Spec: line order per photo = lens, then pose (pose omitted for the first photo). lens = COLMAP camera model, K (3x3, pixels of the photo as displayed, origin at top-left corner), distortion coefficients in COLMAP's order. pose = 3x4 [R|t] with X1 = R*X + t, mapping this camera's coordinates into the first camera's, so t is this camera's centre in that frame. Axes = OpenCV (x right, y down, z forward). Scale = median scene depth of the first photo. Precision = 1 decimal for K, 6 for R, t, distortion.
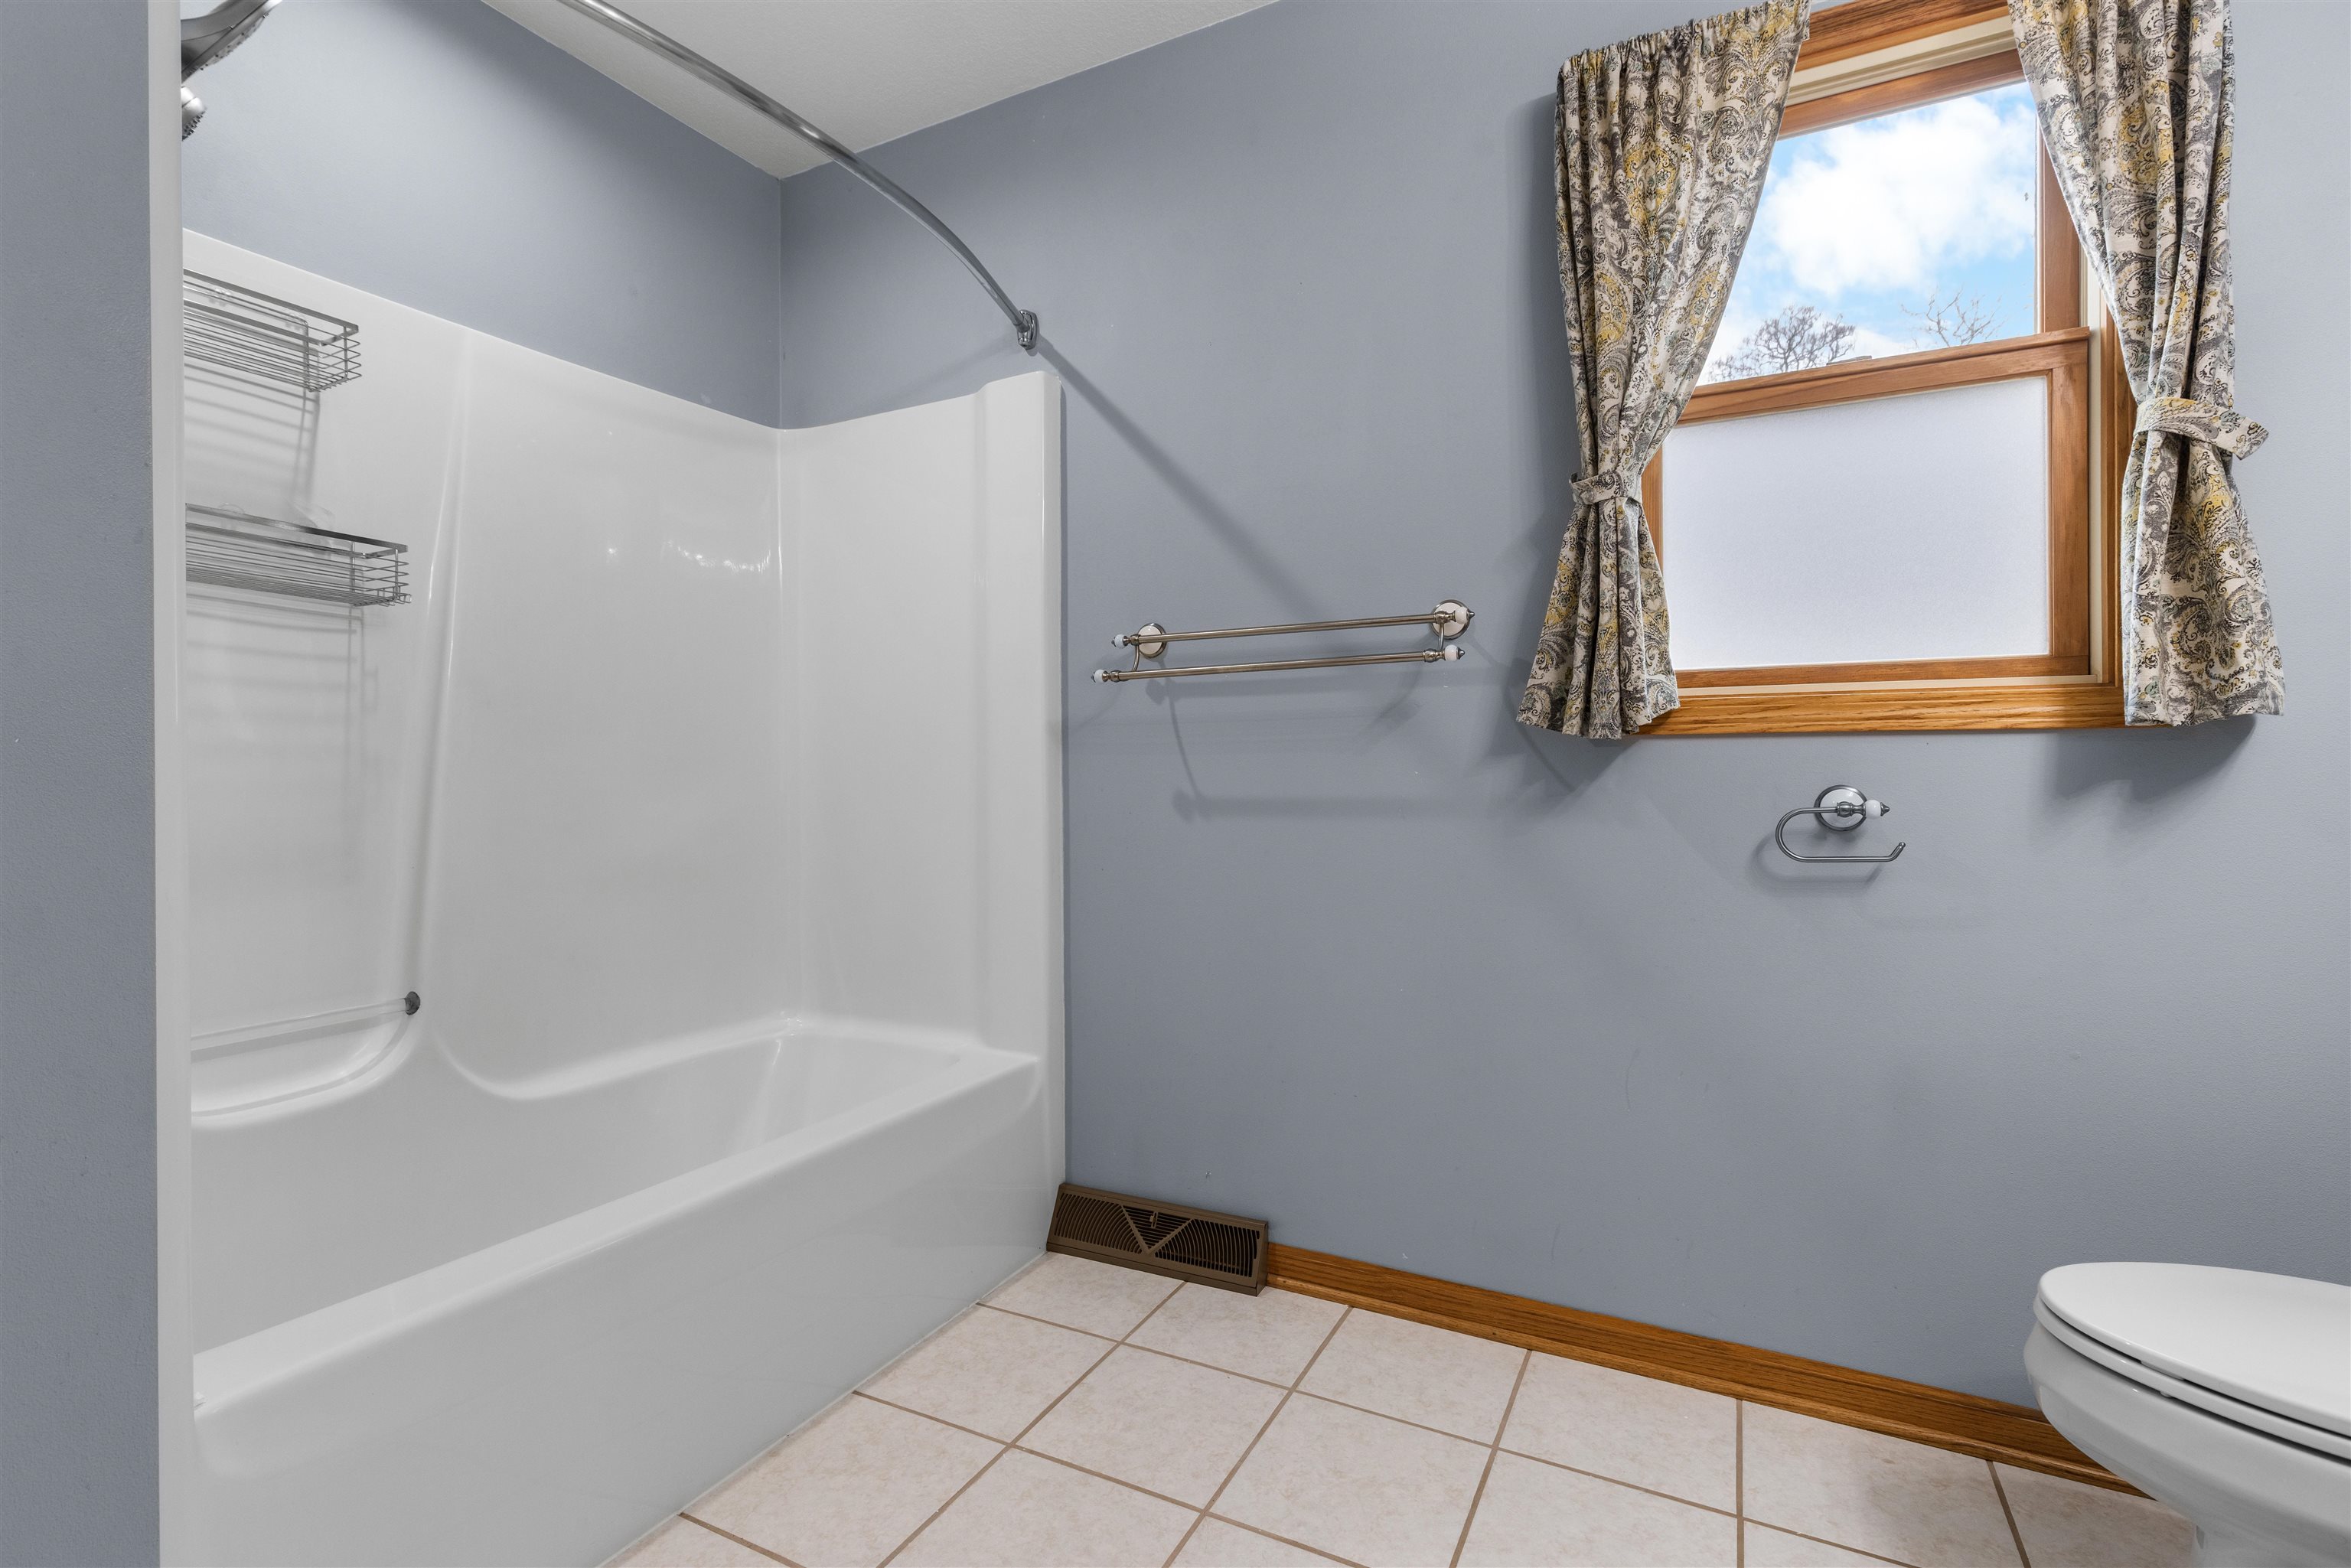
lens RADIAL K [[1069.4, 0, 1172.2], [0, 1069.4, 777.3], [0, 0, 1]] dist [0.002409, -0.000619]
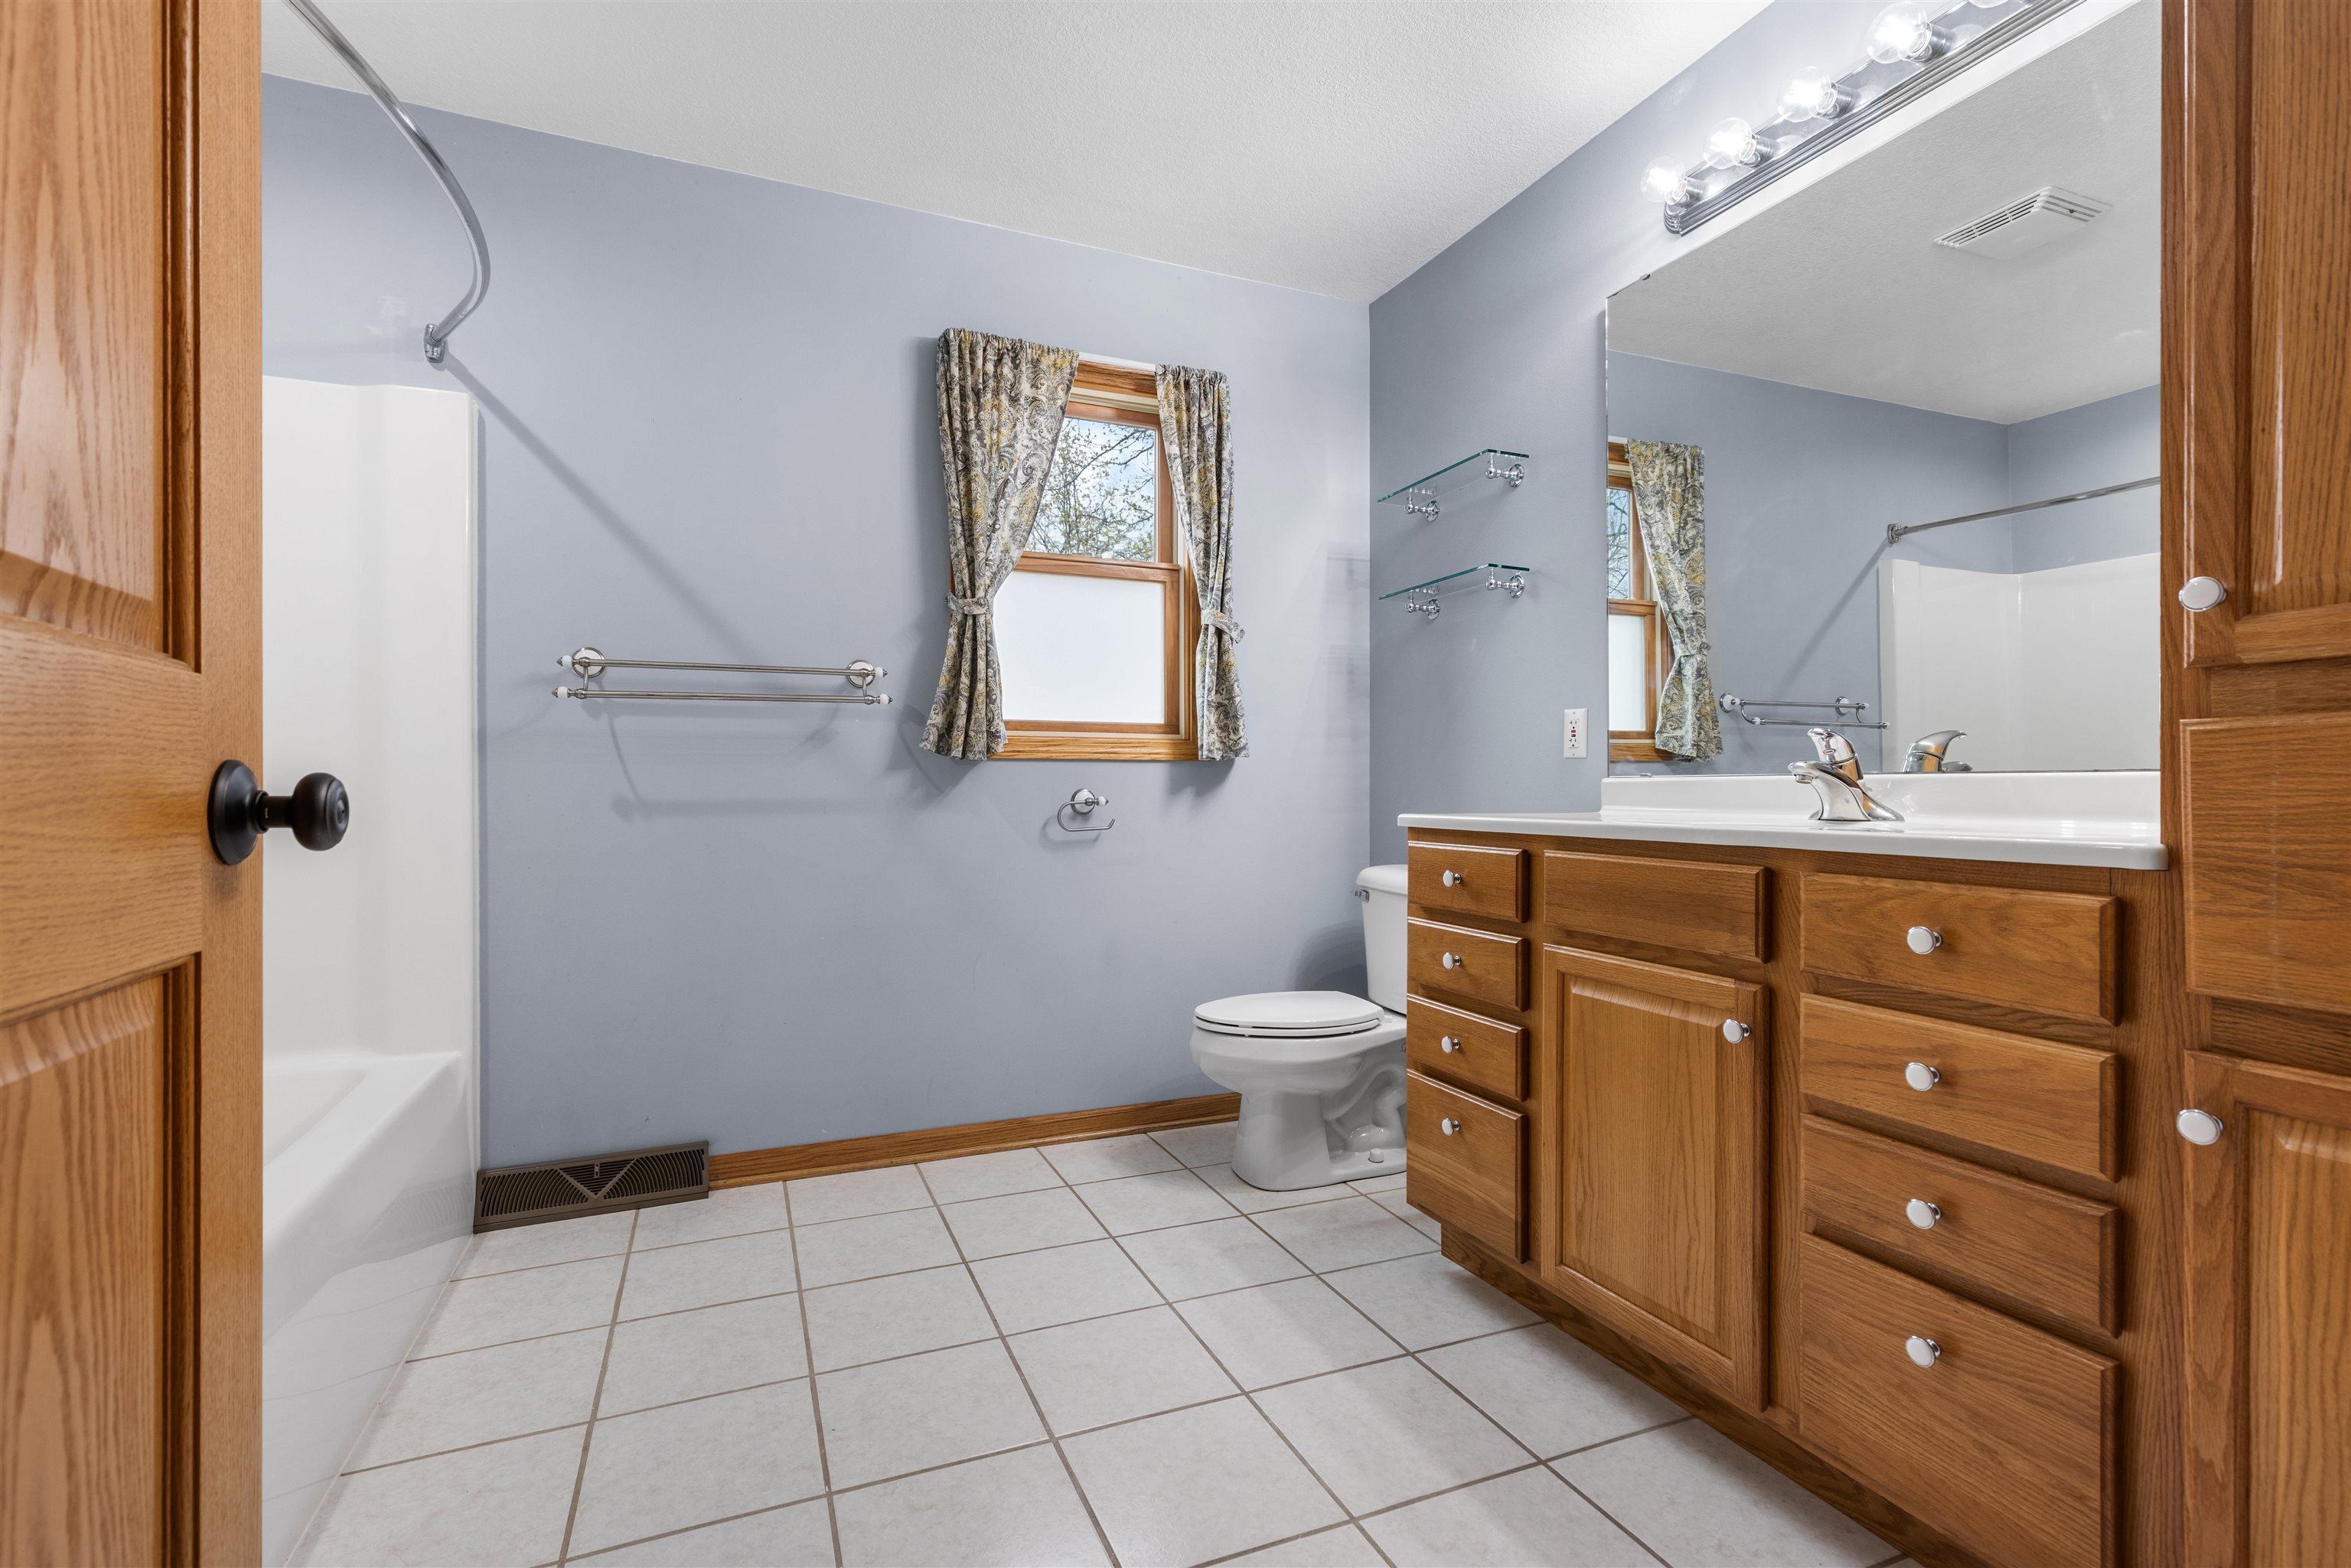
lens RADIAL K [[1069.4, 0, 1173.2], [0, 1069.4, 791.7], [0, 0, 1]] dist [0.002409, -0.000619]
pose [[0.639321, -0.000378, 0.768940, -0.651643], [0.000530, 1.000000, 0.000051, 0.011956], [-0.768940, 0.000375, 0.639321, -0.266611]]
